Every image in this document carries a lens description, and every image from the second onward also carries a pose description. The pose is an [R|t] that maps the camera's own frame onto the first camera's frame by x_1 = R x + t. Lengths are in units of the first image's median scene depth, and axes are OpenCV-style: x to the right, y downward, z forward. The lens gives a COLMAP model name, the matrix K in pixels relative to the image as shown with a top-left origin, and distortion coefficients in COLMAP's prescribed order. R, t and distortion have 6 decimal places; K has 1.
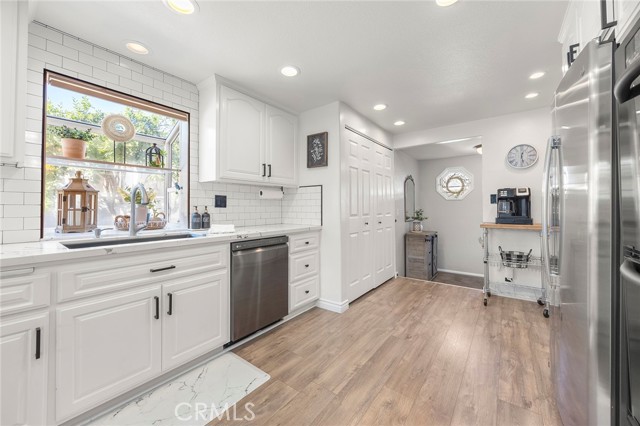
lens RADIAL K [[246.1, 0, 317.8], [0, 246.1, 204.2], [0, 0, 1]] dist [-0.001293, -0.000118]
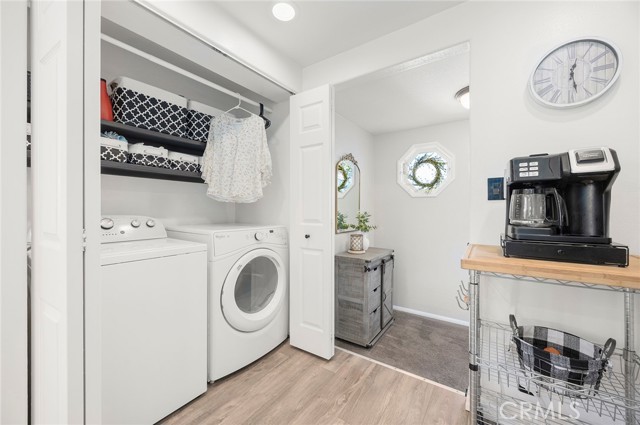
lens RADIAL K [[245.3, 0, 319.6], [0, 245.3, 208.6], [0, 0, 1]] dist [-0.001281, -0.000144]
pose [[0.999158, 0.005345, 0.040679, 0.425413], [-0.005917, 0.999885, 0.013938, 0.007623], [-0.040600, -0.014167, 0.999075, 0.631736]]
